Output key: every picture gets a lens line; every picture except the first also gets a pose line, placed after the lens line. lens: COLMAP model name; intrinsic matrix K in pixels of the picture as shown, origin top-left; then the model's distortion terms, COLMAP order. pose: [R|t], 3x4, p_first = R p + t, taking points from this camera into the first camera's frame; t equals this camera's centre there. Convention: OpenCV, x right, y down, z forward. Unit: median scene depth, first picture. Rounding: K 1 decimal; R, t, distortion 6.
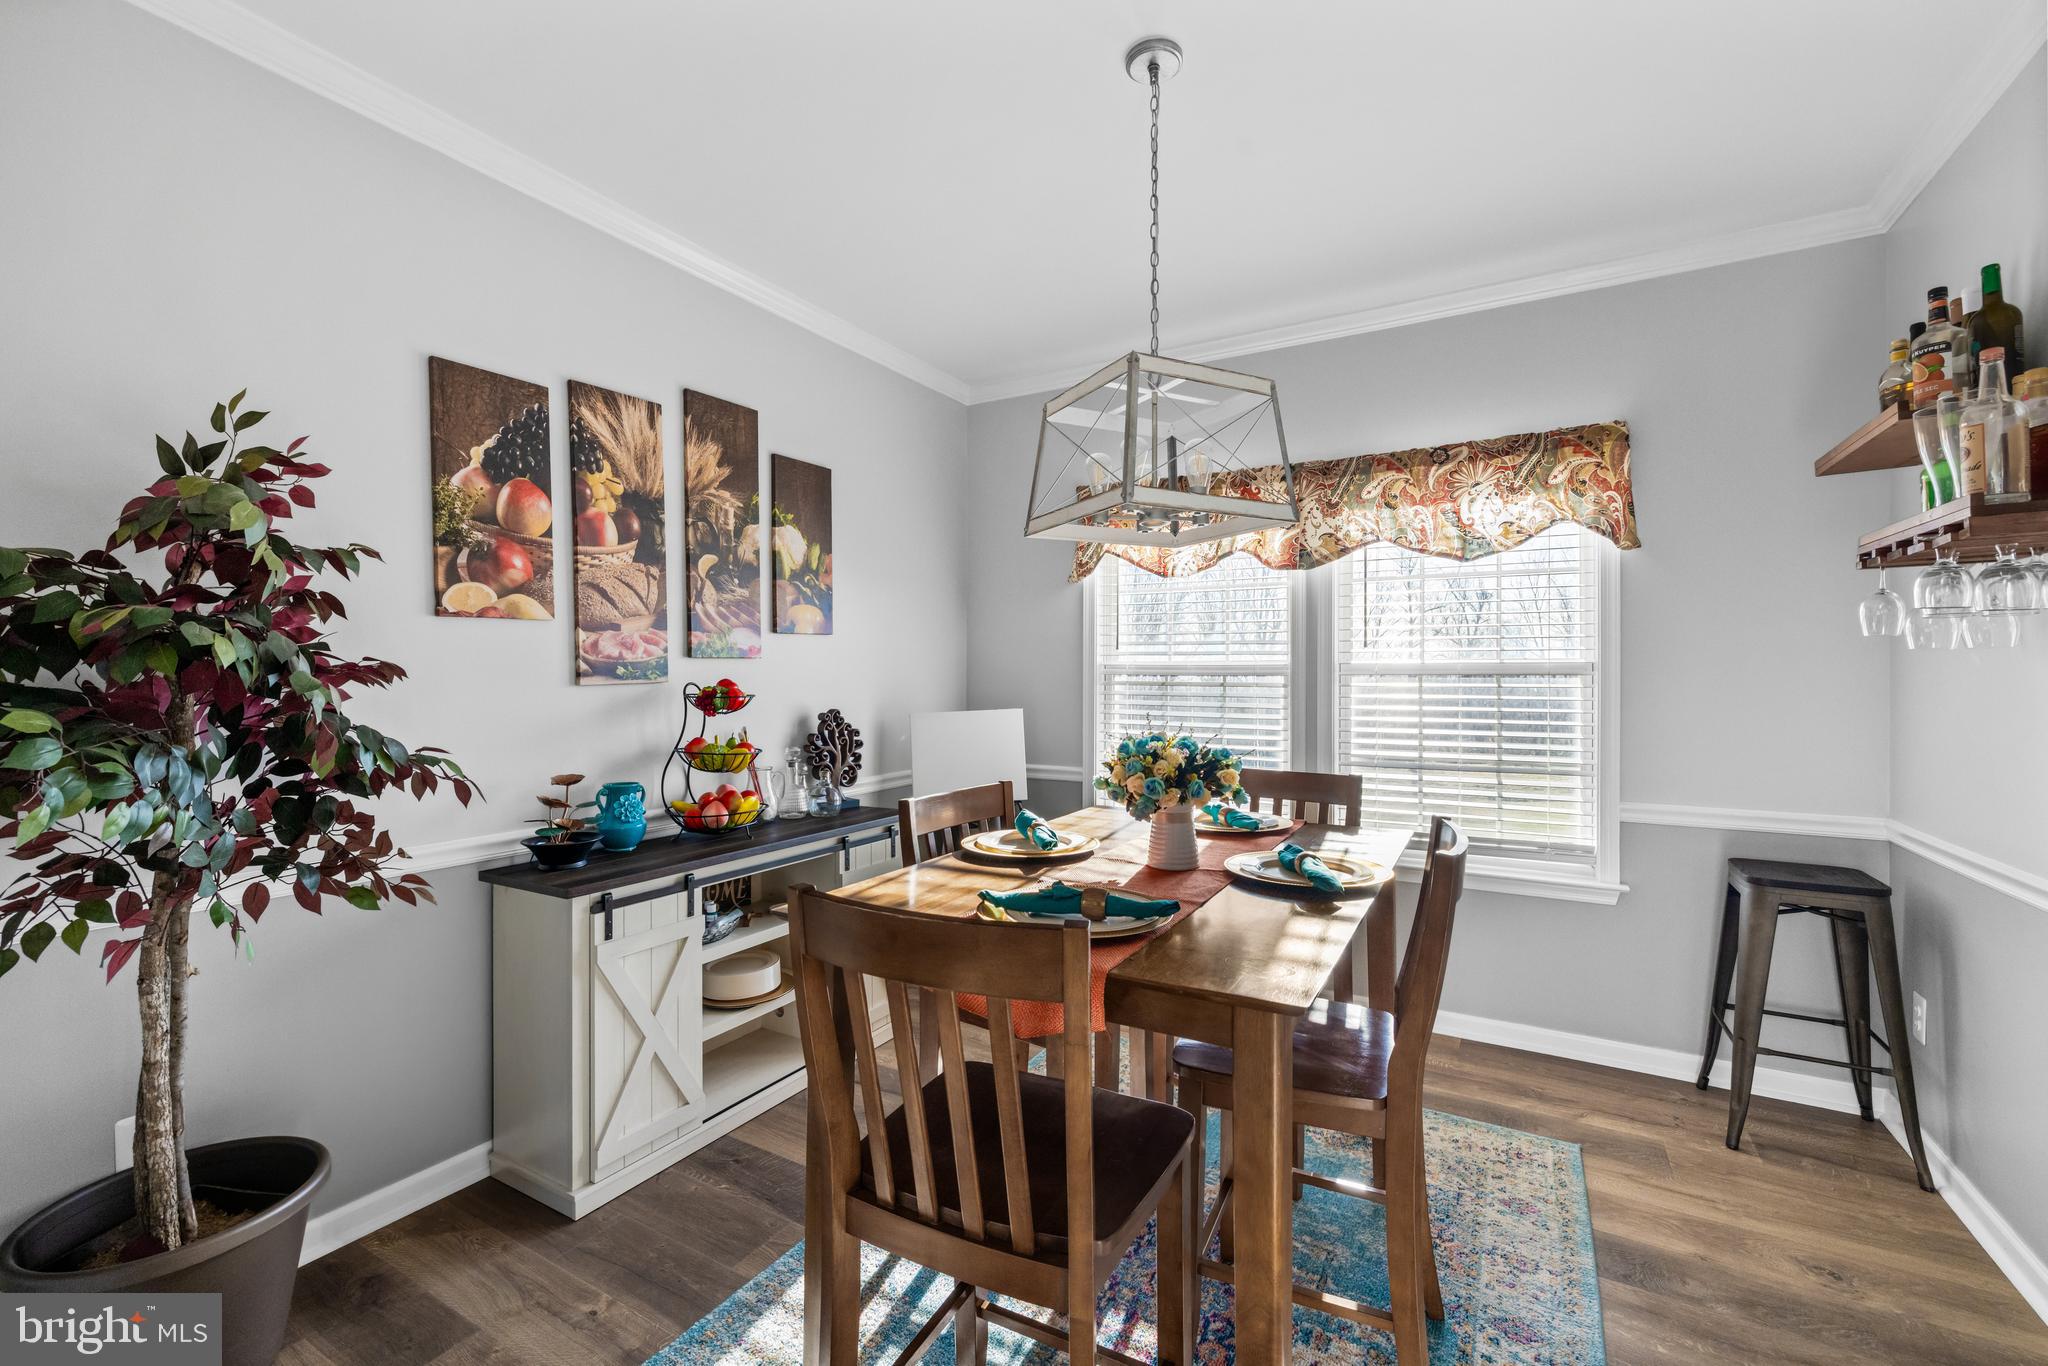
lens RADIAL K [[865.3, 0, 1024.0], [0, 865.3, 683.0], [0, 0, 1]] dist [0.002034, 0.000053]
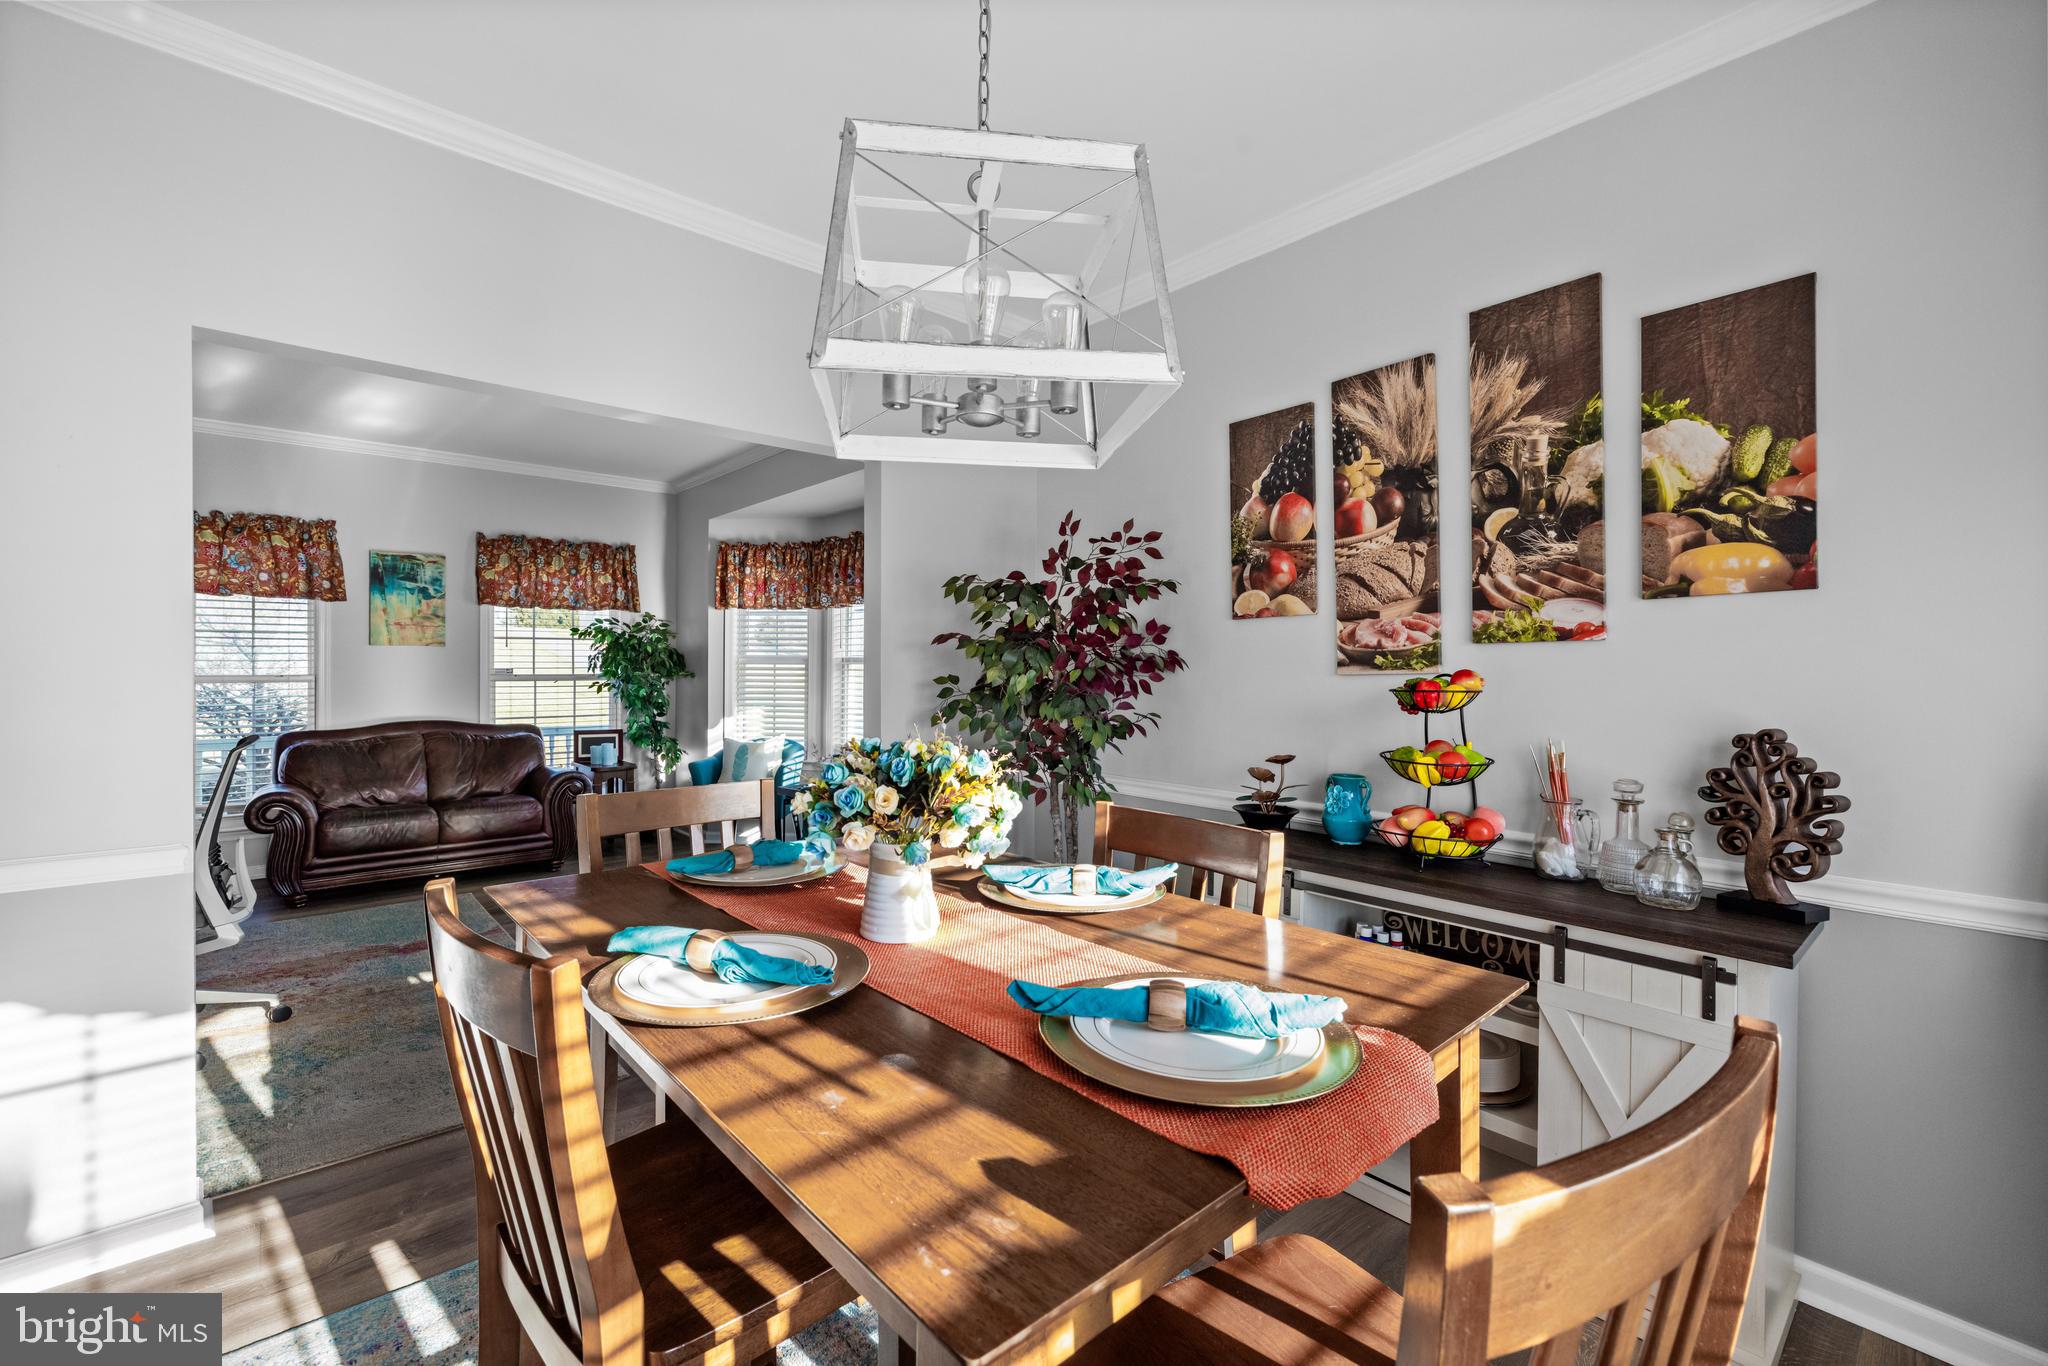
lens RADIAL K [[865.3, 0, 1024.0], [0, 865.3, 683.0], [0, 0, 1]] dist [0.002034, 0.000053]
pose [[-0.322331, 0.017701, -0.946462, 0.562295], [-0.013335, 0.999641, 0.023237, -0.005922], [0.946533, 0.020111, -0.321979, 0.938824]]
